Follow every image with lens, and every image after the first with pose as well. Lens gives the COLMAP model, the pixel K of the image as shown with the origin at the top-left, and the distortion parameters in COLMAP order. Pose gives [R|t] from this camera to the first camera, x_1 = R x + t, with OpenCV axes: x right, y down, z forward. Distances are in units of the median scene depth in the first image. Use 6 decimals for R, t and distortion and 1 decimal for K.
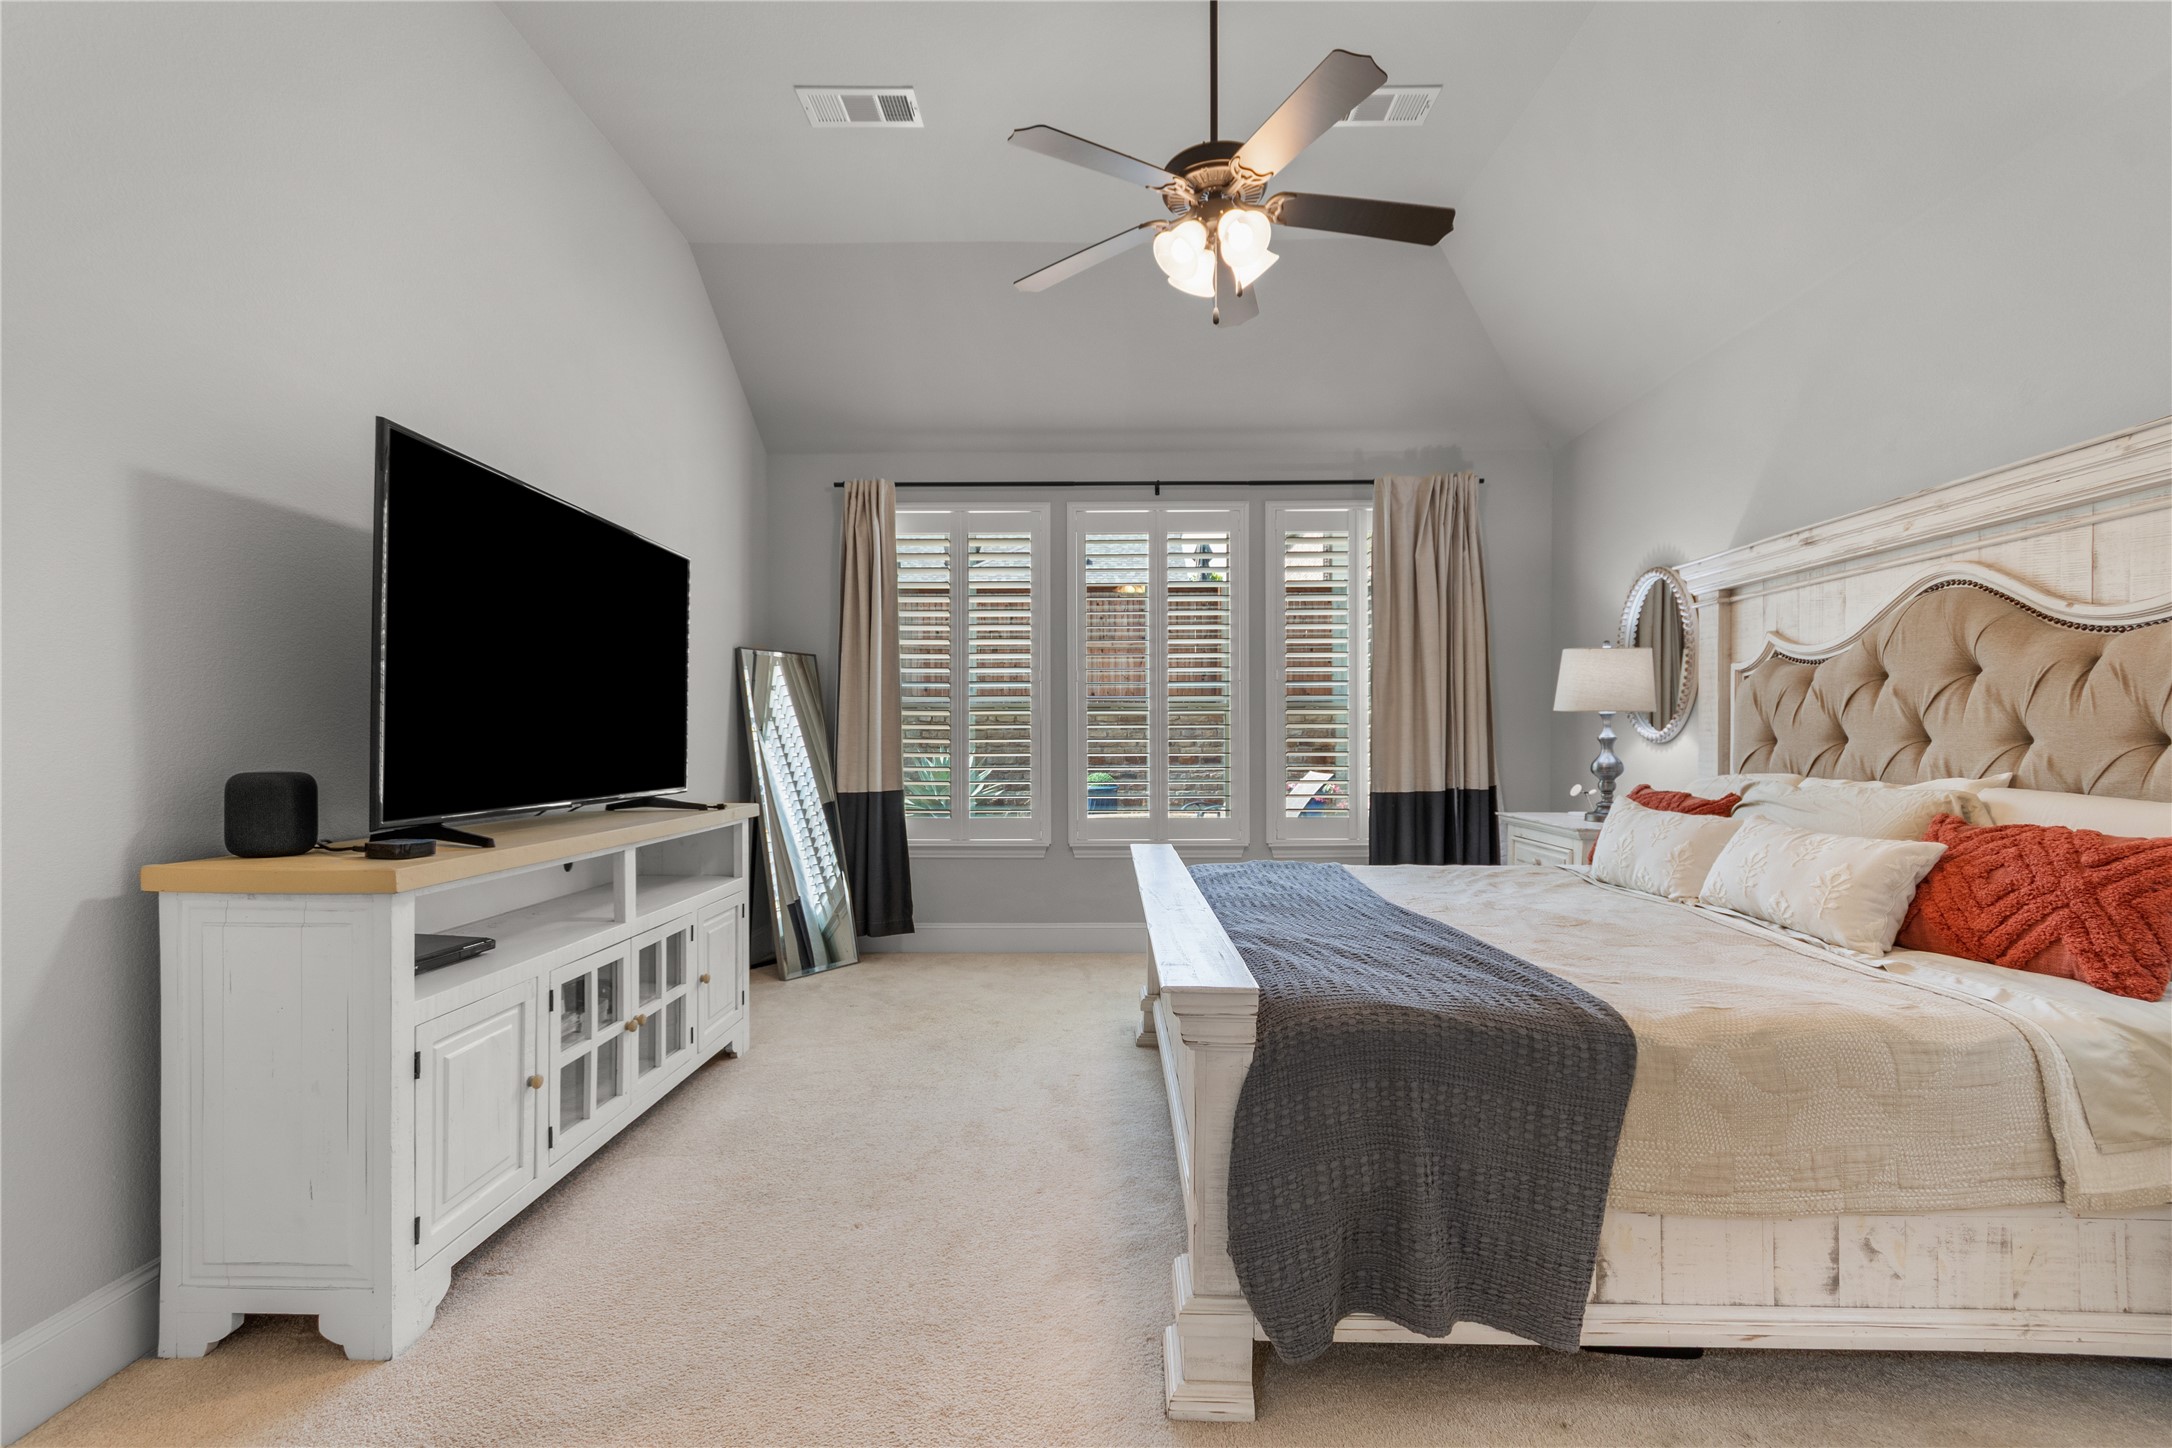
lens RADIAL K [[947.2, 0, 1087.5], [0, 947.2, 741.8], [0, 0, 1]] dist [0.000999, 0.001583]
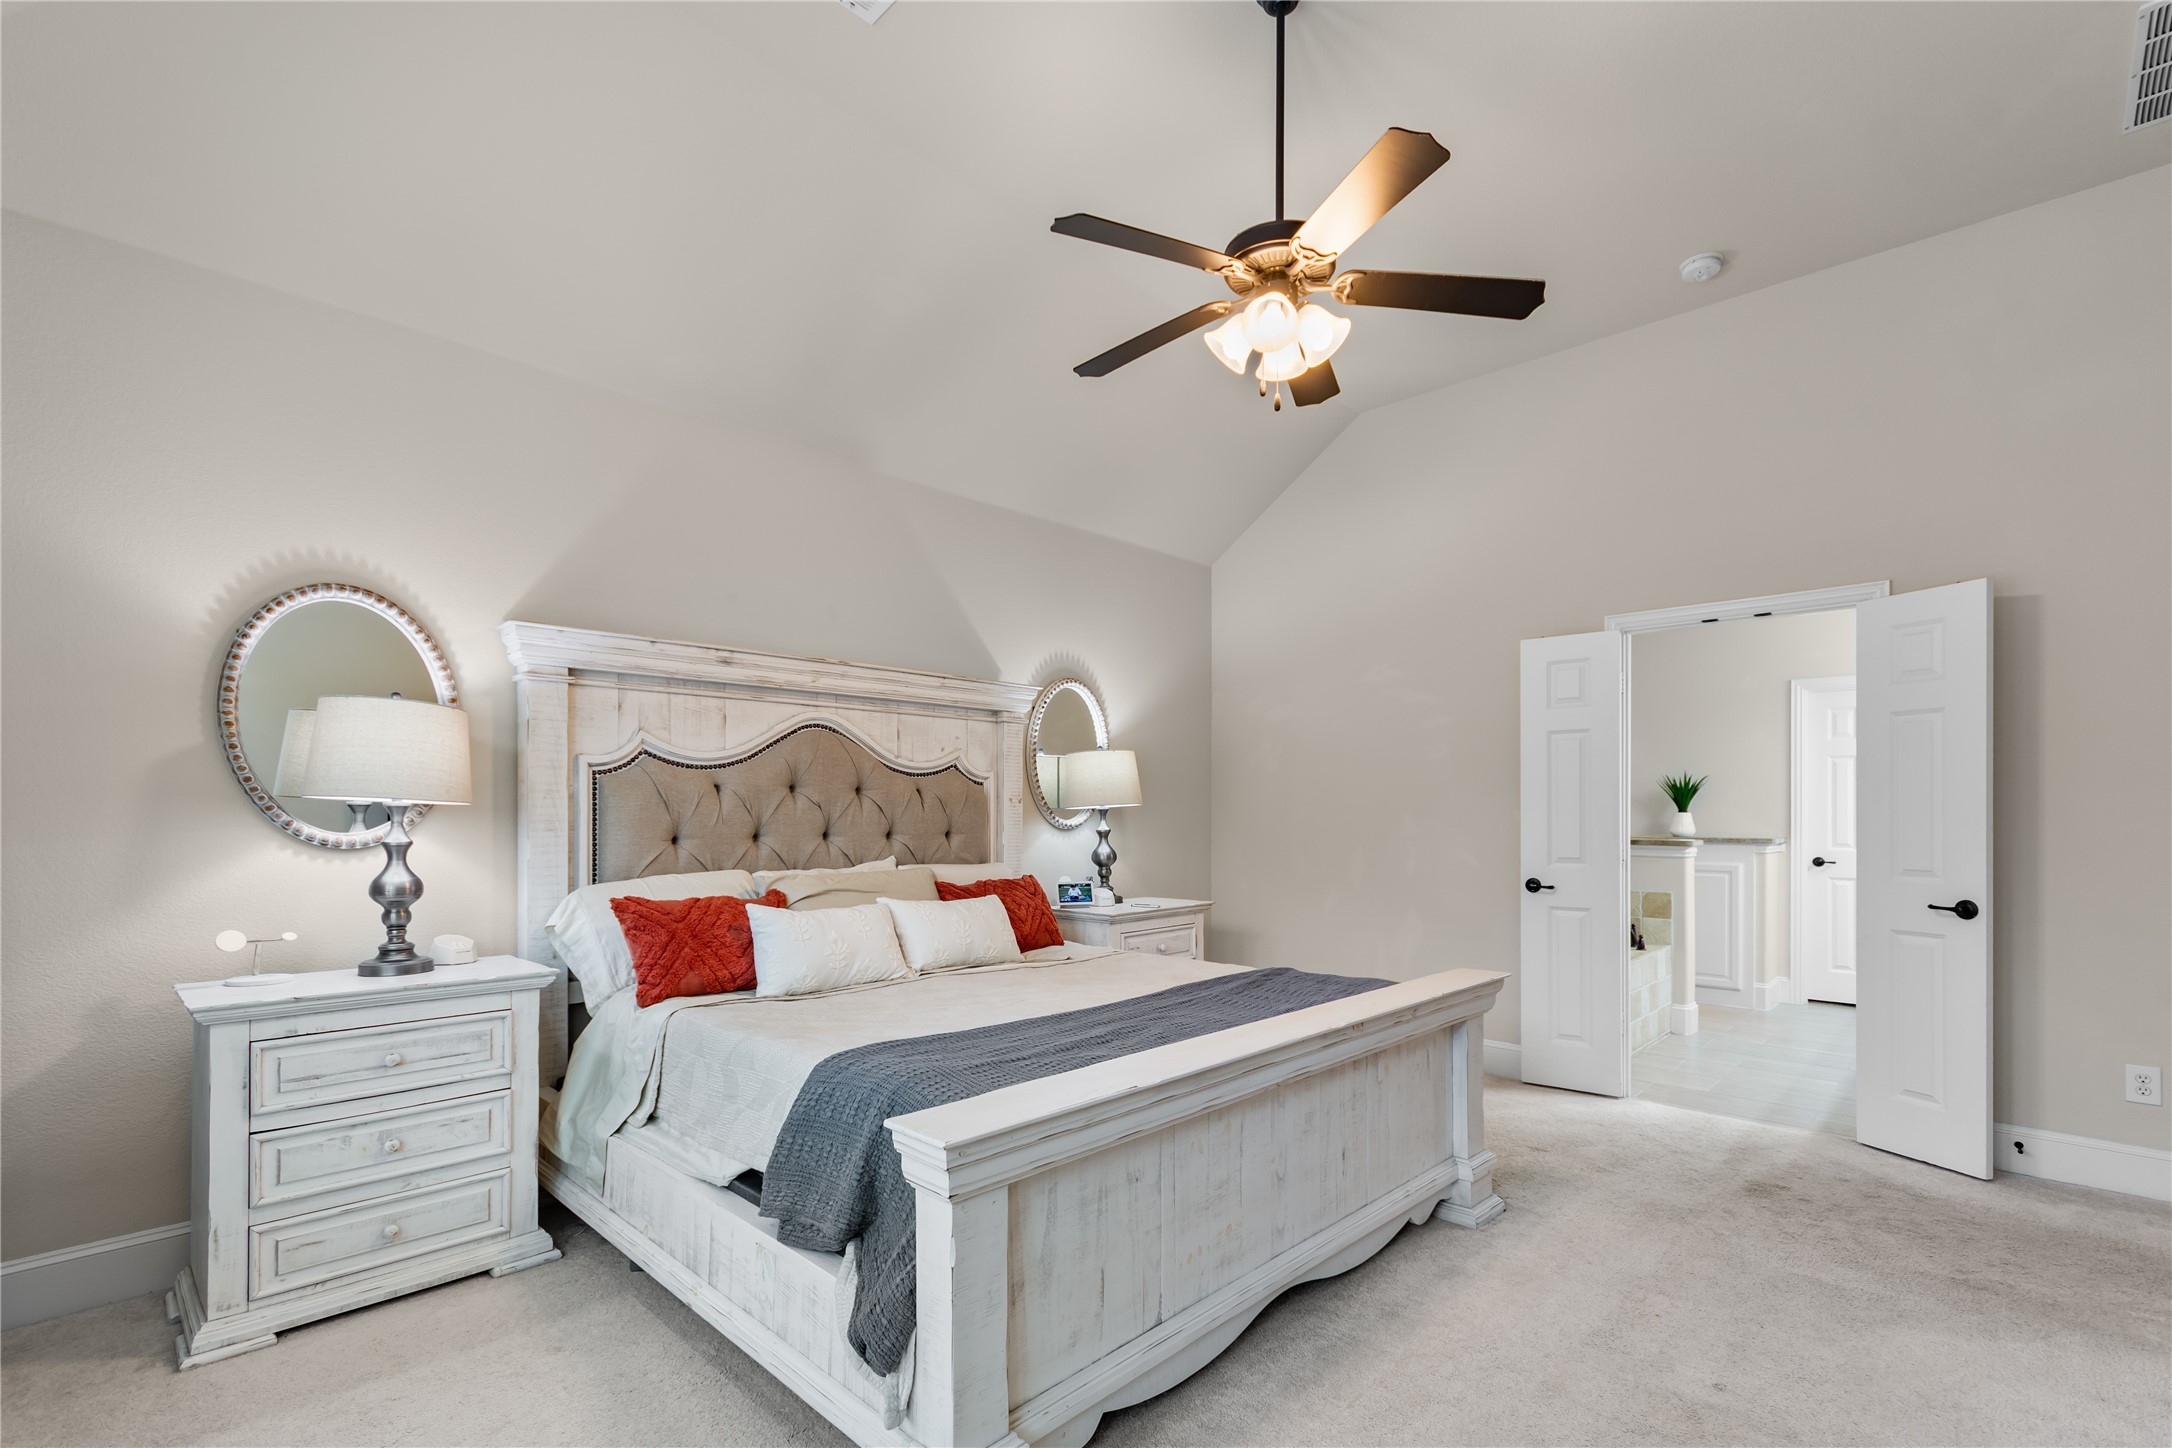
lens RADIAL K [[947.2, 0, 1093.6], [0, 947.2, 808.9], [0, 0, 1]] dist [0.000999, 0.001583]
pose [[-0.714899, -0.001173, 0.699227, -0.355771], [-0.000355, 0.999999, 0.001315, -0.041312], [-0.699228, 0.000692, -0.714898, 1.608770]]
